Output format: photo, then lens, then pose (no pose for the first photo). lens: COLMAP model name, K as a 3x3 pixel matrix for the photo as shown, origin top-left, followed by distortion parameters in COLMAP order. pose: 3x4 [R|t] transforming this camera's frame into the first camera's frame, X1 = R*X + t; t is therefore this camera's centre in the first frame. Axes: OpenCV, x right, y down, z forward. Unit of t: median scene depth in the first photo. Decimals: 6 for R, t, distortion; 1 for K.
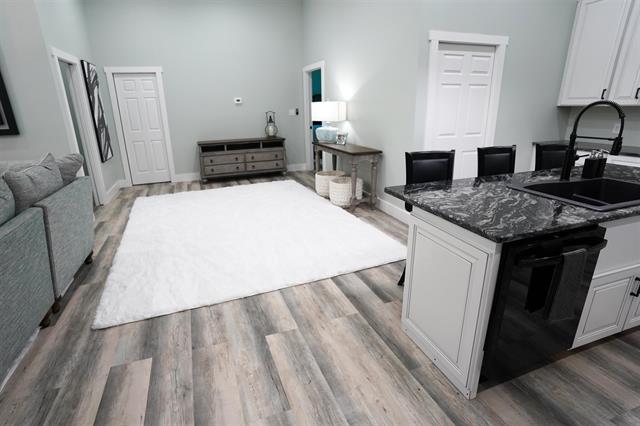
lens RADIAL K [[332.9, 0, 310.5], [0, 332.9, 210.5], [0, 0, 1]] dist [-0.049083, 0.012200]
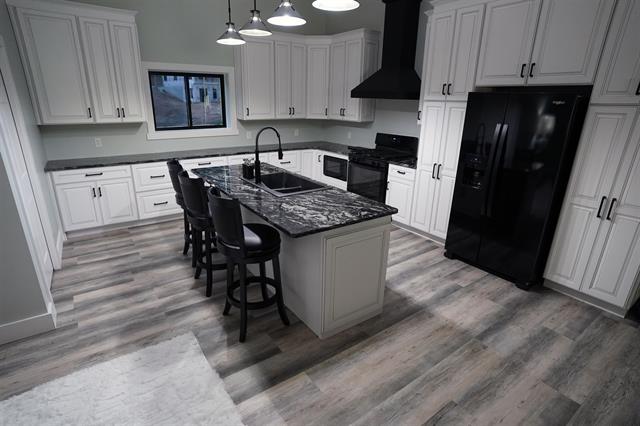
lens RADIAL K [[332.9, 0, 313.5], [0, 332.9, 216.7], [0, 0, 1]] dist [-0.049083, 0.012200]
pose [[-0.260105, -0.306117, 0.915772, -0.627768], [0.287747, 0.880750, 0.376139, -0.446749], [-0.921709, 0.361346, -0.141003, 1.075280]]
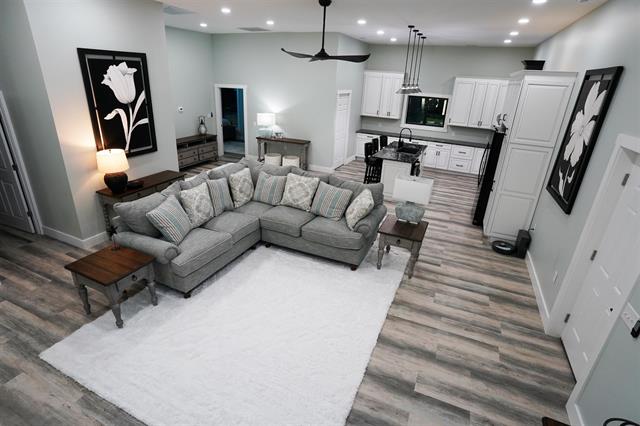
lens RADIAL K [[332.9, 0, 309.8], [0, 332.9, 217.5], [0, 0, 1]] dist [-0.049083, 0.012200]
pose [[0.701504, -0.238302, 0.671643, -2.669661], [0.167455, 0.971169, 0.169675, -0.140732], [-0.692713, -0.006558, 0.721184, -1.024672]]
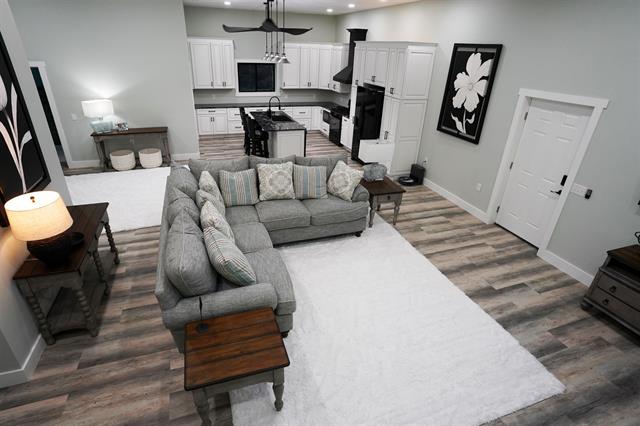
lens RADIAL K [[332.9, 0, 316.3], [0, 332.9, 216.5], [0, 0, 1]] dist [-0.049083, 0.012200]
pose [[0.005801, -0.440305, 0.897830, -3.145592], [0.272752, 0.864498, 0.422196, -0.588630], [-0.962067, 0.242435, 0.125109, 0.309755]]
